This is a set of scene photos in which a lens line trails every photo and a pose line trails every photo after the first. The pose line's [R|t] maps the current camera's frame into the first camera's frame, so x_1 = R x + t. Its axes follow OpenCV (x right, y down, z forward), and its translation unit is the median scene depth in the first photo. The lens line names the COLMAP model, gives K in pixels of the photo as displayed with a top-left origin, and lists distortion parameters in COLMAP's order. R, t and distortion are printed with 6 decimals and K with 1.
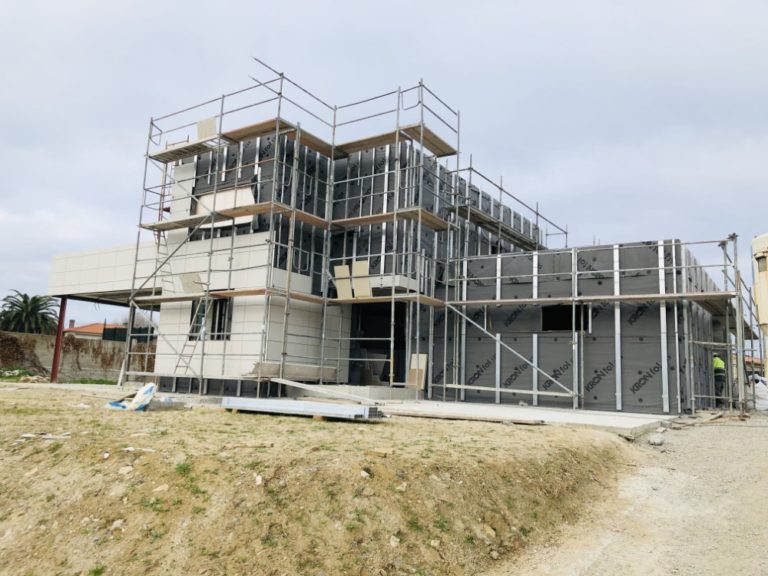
lens RADIAL K [[617.5, 0, 384.0], [0, 617.5, 288.0], [0, 0, 1]] dist [0.003469, 0.001295]
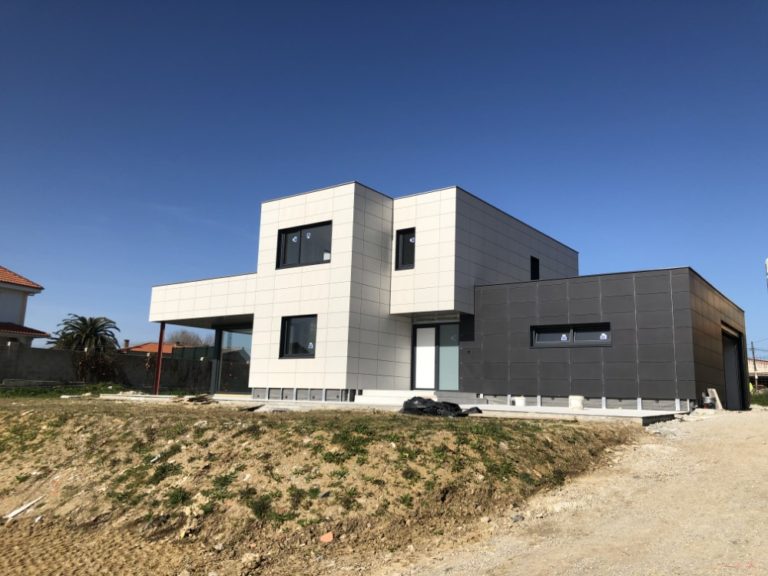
lens RADIAL K [[620.8, 0, 391.2], [0, 620.8, 284.3], [0, 0, 1]] dist [0.005581, 0.001549]
pose [[0.998809, -0.012868, -0.047058, -0.061451], [0.011254, 0.999345, -0.034391, -0.023942], [0.047470, 0.033820, 0.998300, -0.311383]]
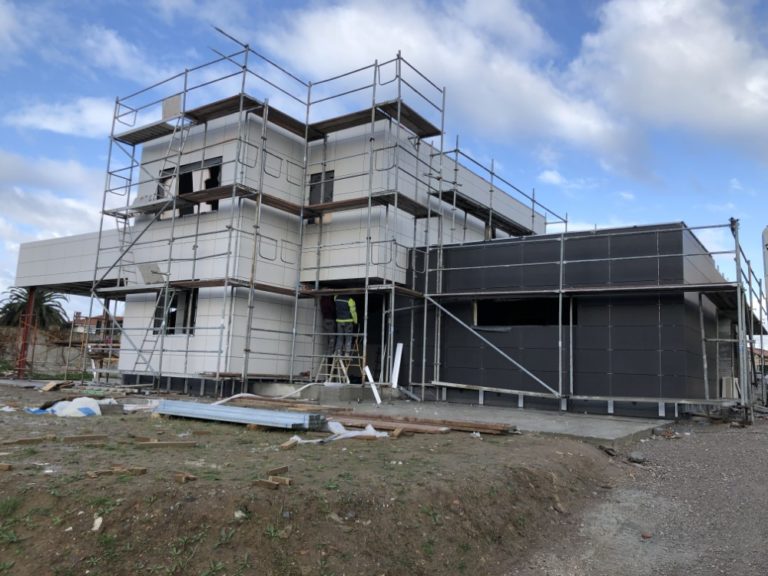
lens RADIAL K [[620.8, 0, 391.2], [0, 620.8, 284.3], [0, 0, 1]] dist [0.005581, 0.001549]
pose [[0.999971, 0.001036, -0.007530, 0.053594], [-0.000985, 0.999977, 0.006672, 0.002033], [0.007536, -0.006665, 0.999949, 0.071124]]
